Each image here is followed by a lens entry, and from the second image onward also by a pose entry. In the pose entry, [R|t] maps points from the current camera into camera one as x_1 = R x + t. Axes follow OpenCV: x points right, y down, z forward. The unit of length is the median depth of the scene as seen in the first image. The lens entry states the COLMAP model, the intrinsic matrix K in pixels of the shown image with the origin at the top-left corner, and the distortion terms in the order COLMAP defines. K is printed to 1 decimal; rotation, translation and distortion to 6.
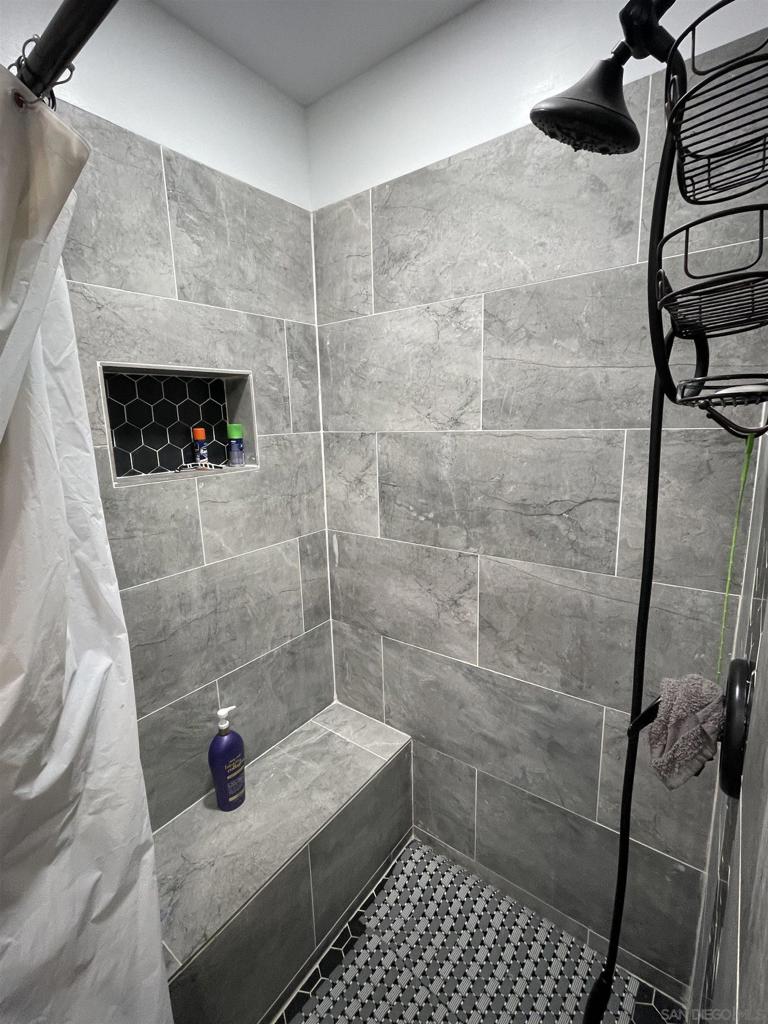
lens RADIAL K [[467.1, 0, 377.4], [0, 467.1, 510.9], [0, 0, 1]] dist [-0.011811, 0.002084]
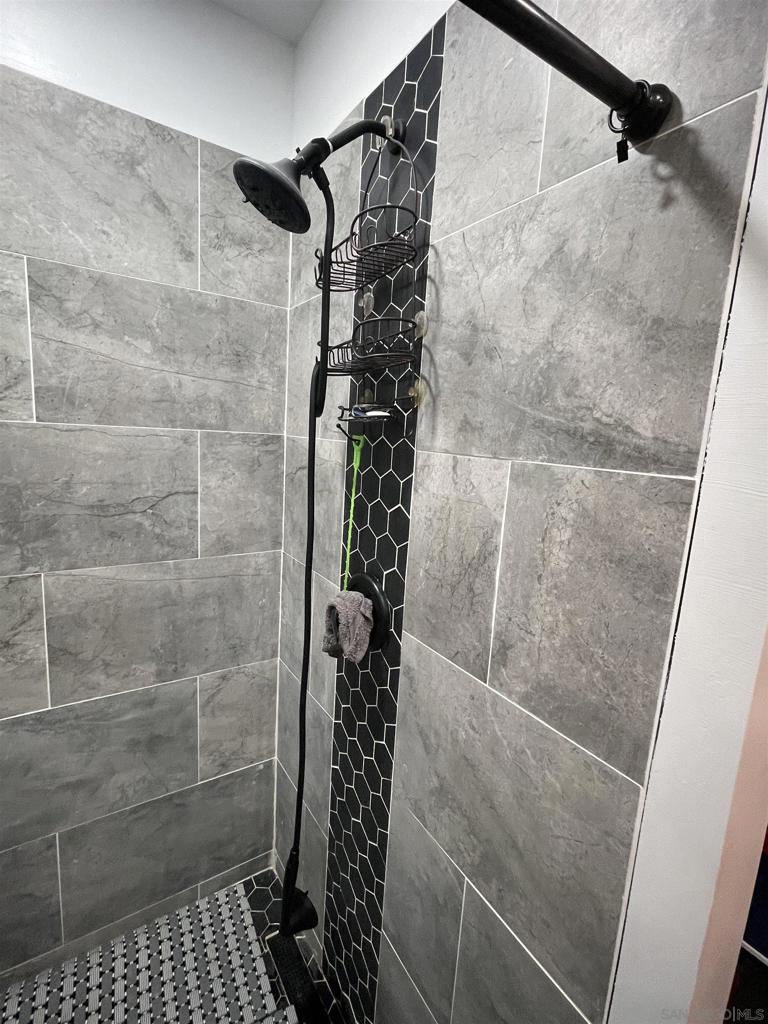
lens RADIAL K [[467.1, 0, 377.4], [0, 467.1, 509.6], [0, 0, 1]] dist [-0.011811, 0.002084]
pose [[0.328971, -0.106959, 0.938263, -0.390078], [0.112481, 0.990930, 0.073525, -0.012649], [-0.937617, 0.081350, 0.338018, 0.180147]]
